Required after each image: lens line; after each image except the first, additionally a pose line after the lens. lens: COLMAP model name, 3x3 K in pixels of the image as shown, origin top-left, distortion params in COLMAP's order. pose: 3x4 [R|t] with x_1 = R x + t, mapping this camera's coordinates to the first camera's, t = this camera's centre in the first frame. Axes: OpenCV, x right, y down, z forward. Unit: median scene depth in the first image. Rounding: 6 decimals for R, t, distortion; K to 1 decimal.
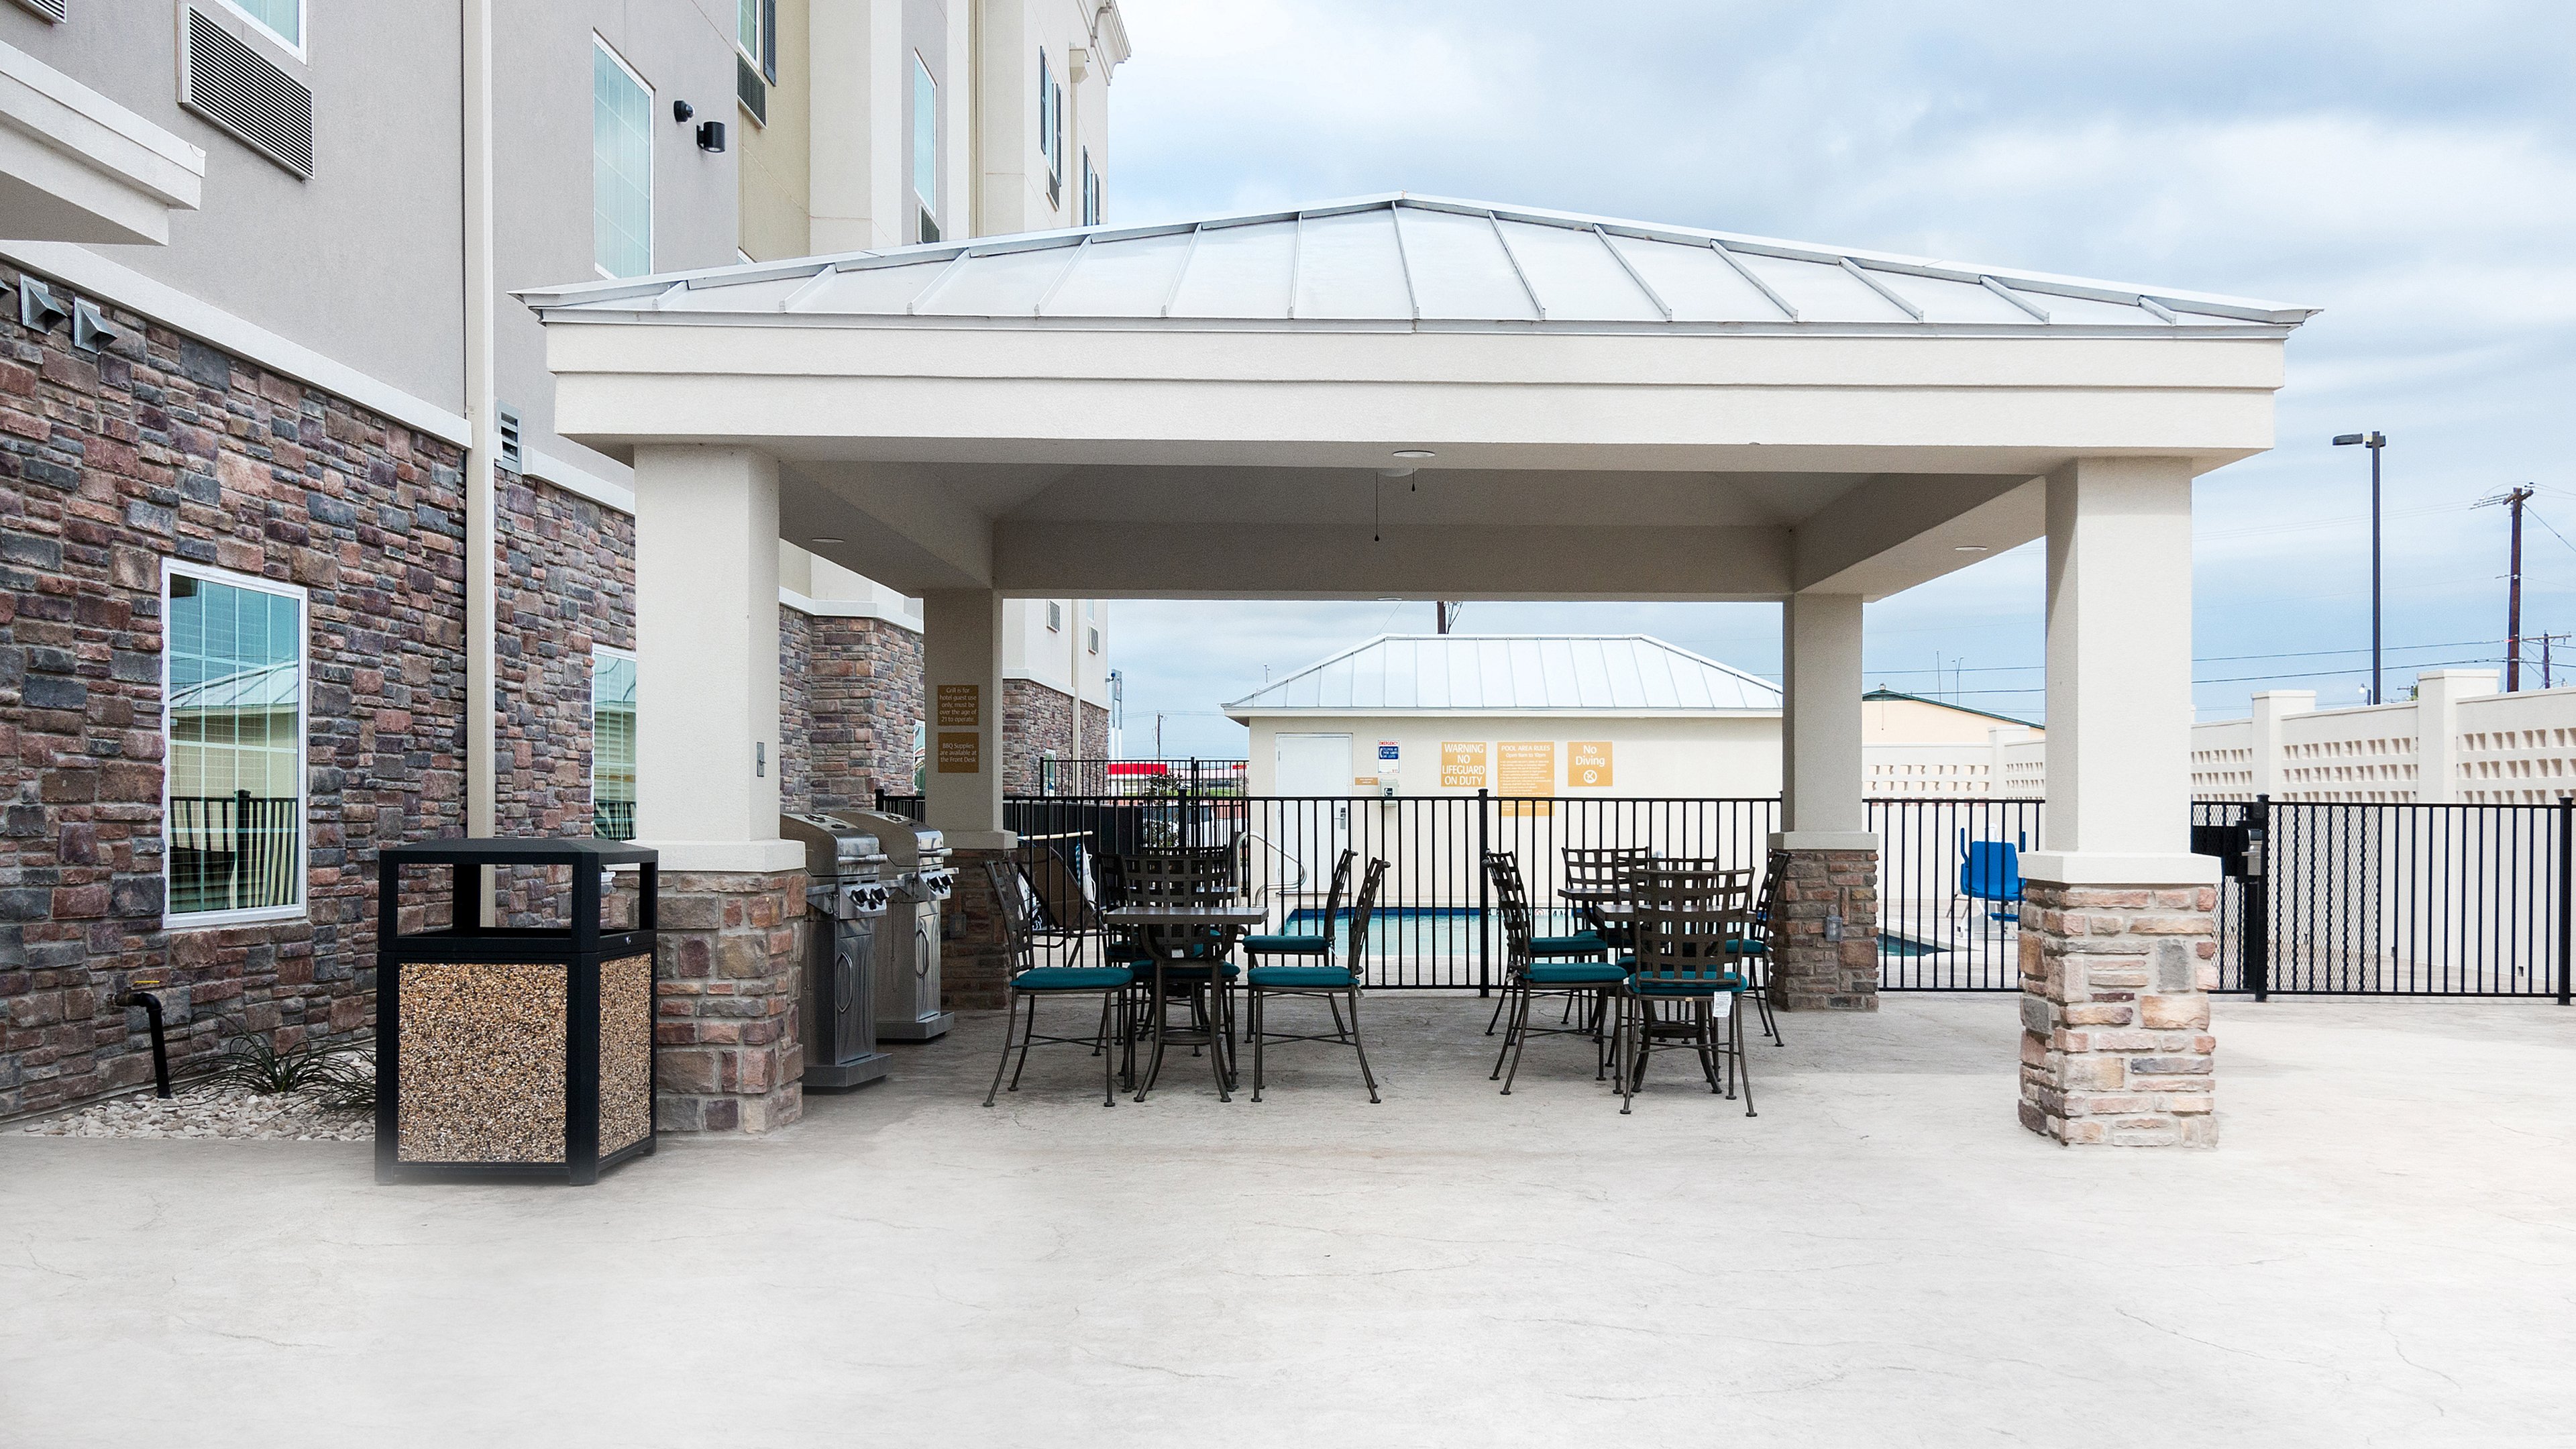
lens RADIAL K [[2305.8, 0, 1287.6], [0, 2305.8, 729.8], [0, 0, 1]] dist [-0.004727, 0.004677]
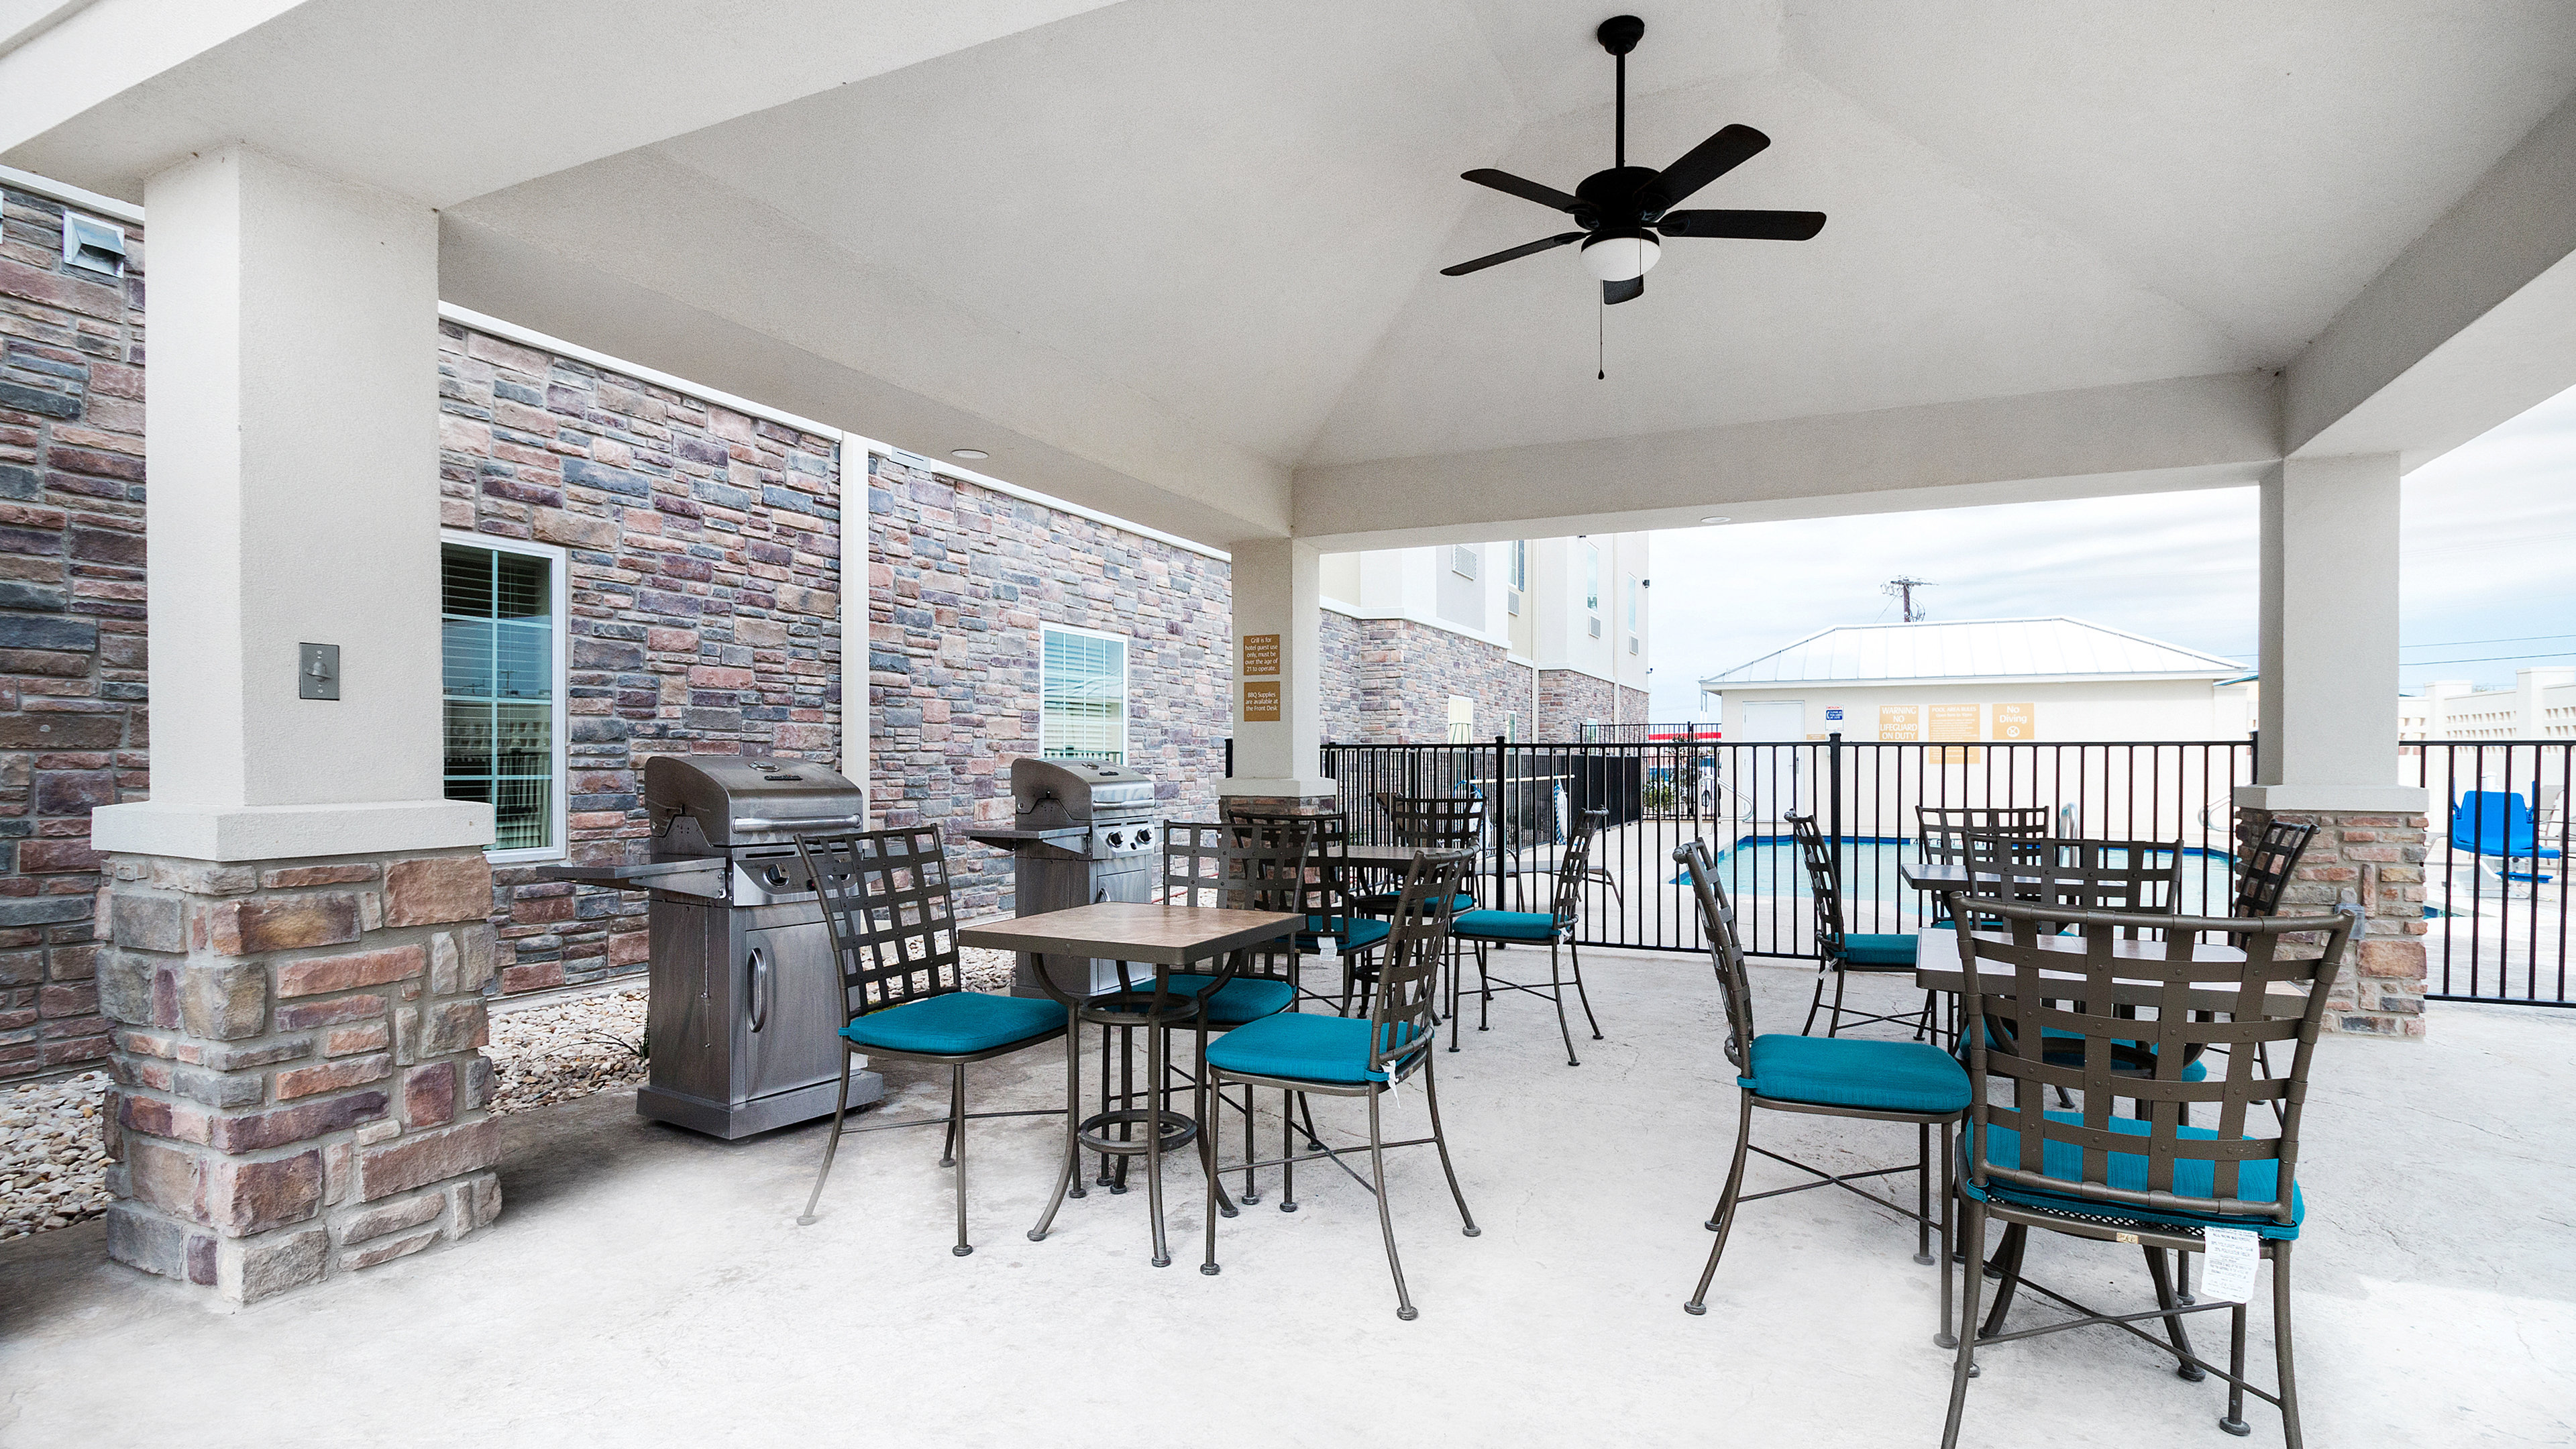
lens RADIAL K [[1211.2, 0, 1294.4], [0, 1211.2, 764.2], [0, 0, 1]] dist [-0.003571, -0.004495]
pose [[0.913284, 0.000635, -0.407324, 0.086923], [0.014838, 0.999283, 0.034827, 0.018866], [0.407054, -0.037851, 0.912619, 0.509001]]
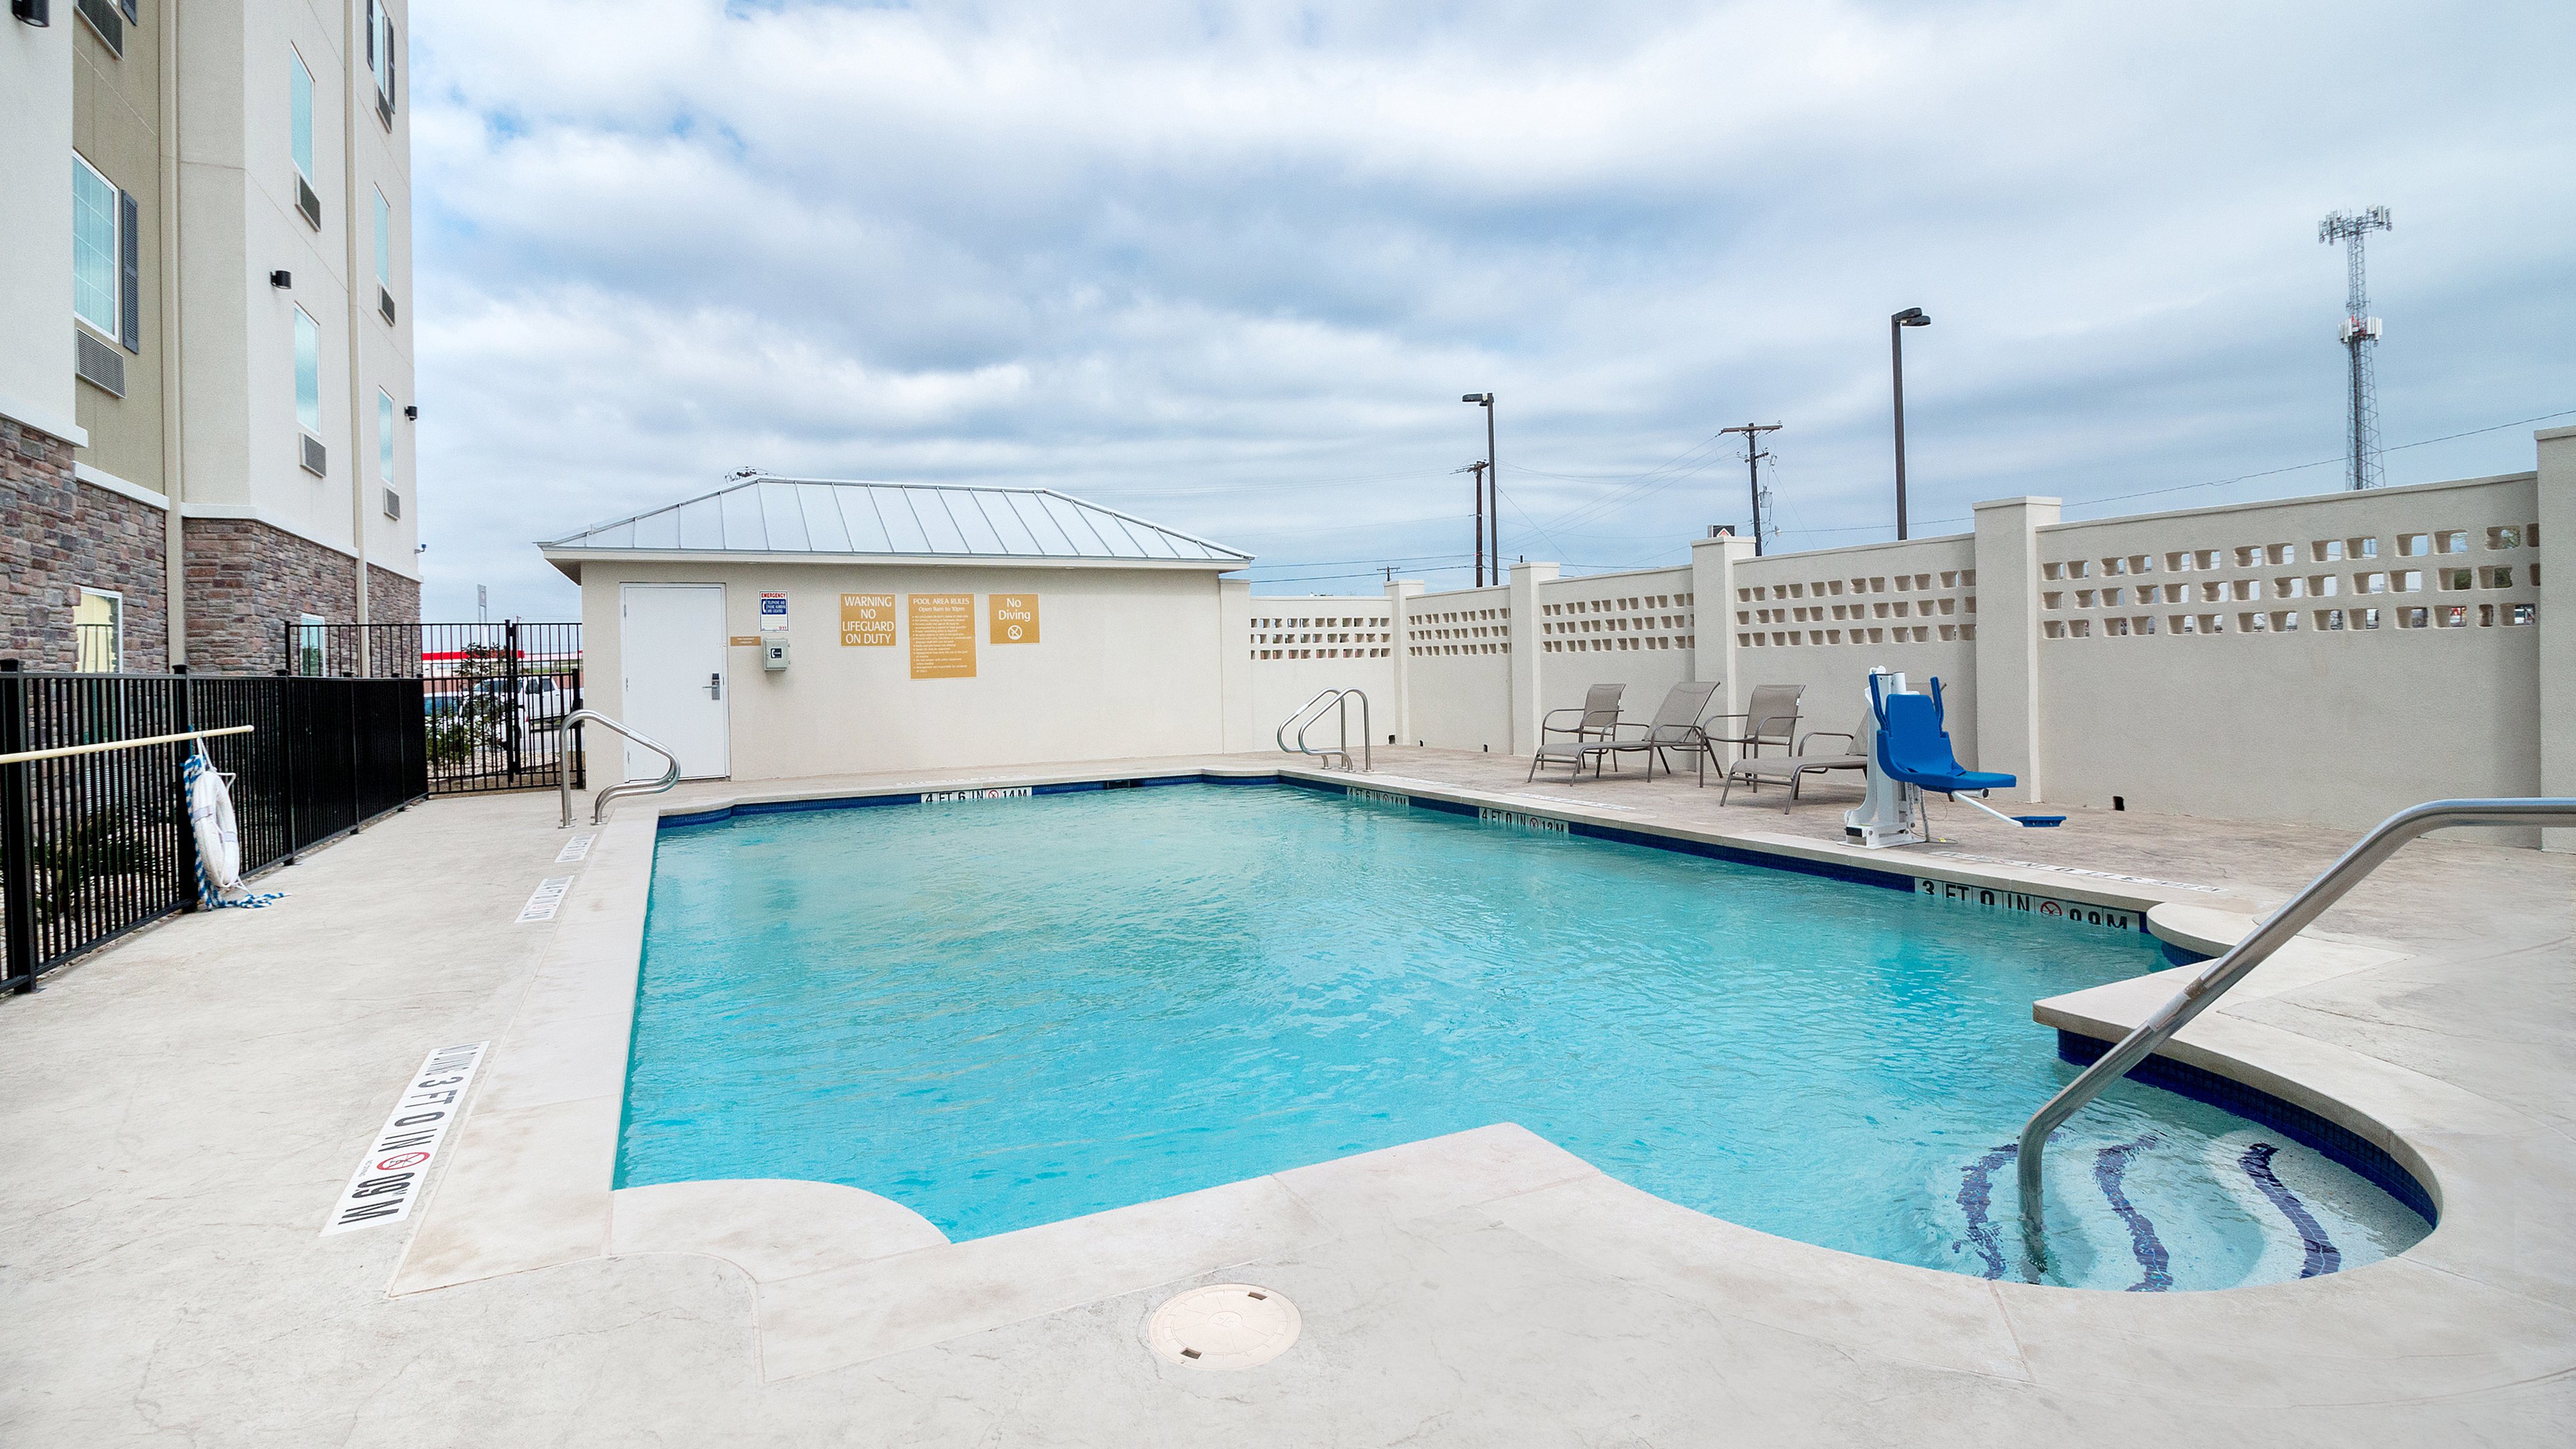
lens RADIAL K [[1211.2, 0, 1279.8], [0, 1211.2, 672.1], [0, 0, 1]] dist [-0.003571, -0.004495]
pose [[0.880597, -0.025032, 0.473204, -0.004649], [0.008204, 0.999259, 0.037592, 0.036778], [-0.473795, -0.029221, 0.880150, 1.043398]]
